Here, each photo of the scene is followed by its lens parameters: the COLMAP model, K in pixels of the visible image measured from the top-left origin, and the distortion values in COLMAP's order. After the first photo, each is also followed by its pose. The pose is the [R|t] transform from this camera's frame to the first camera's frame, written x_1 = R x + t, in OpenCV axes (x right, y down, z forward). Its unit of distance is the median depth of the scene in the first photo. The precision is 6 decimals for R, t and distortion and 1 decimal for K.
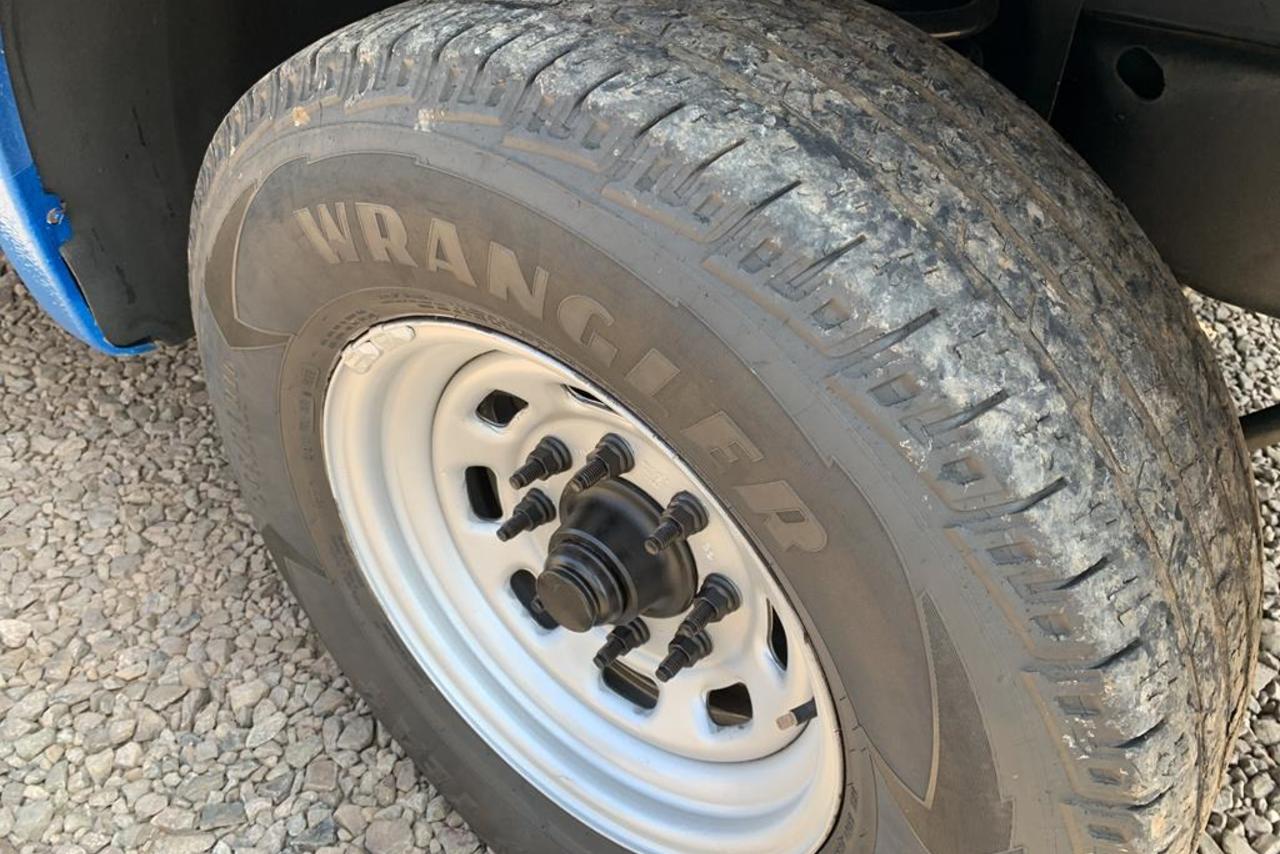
lens RADIAL K [[936.5, 0, 637.1], [0, 936.5, 433.1], [0, 0, 1]] dist [0.143743, -0.304909]
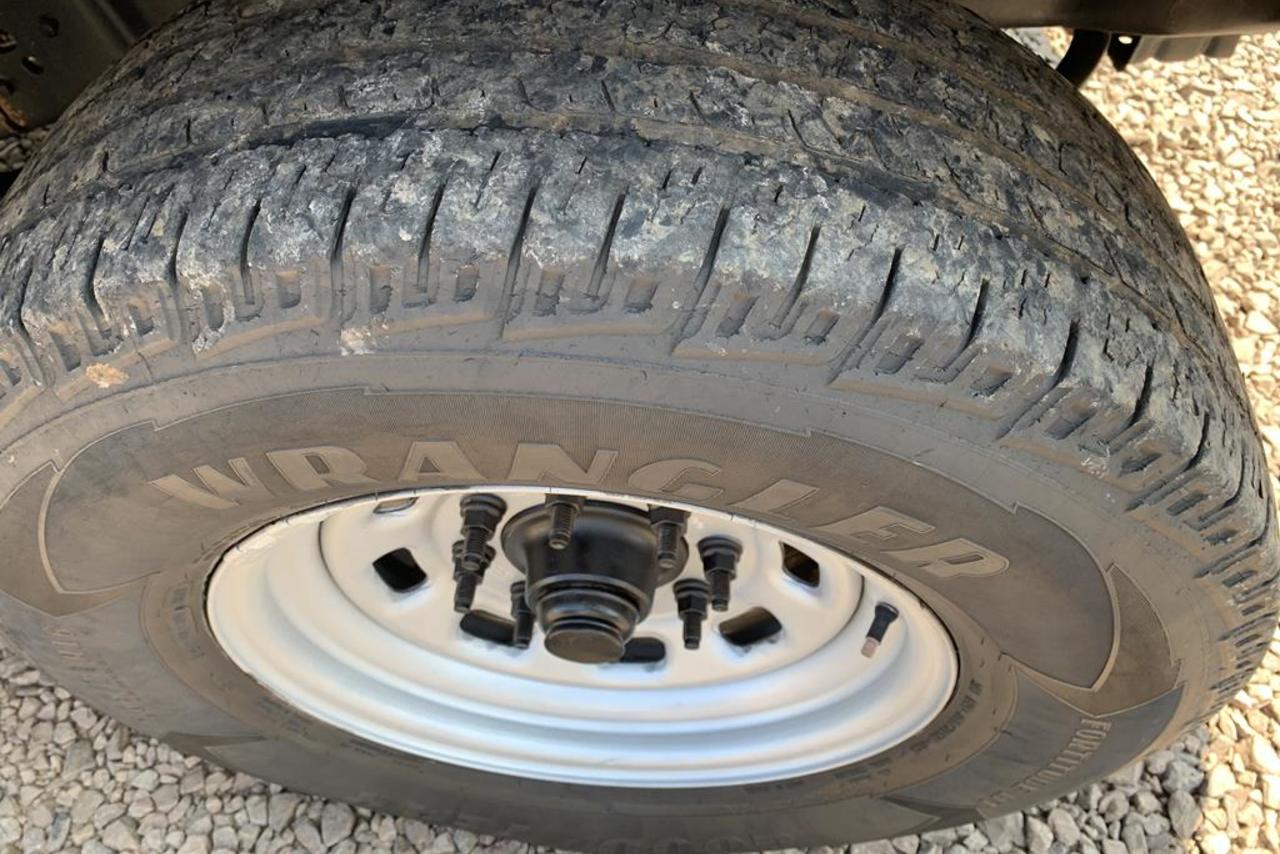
lens RADIAL K [[967.2, 0, 640.0], [0, 967.2, 427.0], [0, 0, 1]] dist [0.009901, -0.007558]
pose [[0.835692, -0.483915, 0.259701, -0.276116], [0.406528, 0.863007, 0.299922, -0.421481], [-0.369261, -0.145067, 0.917934, 0.248961]]
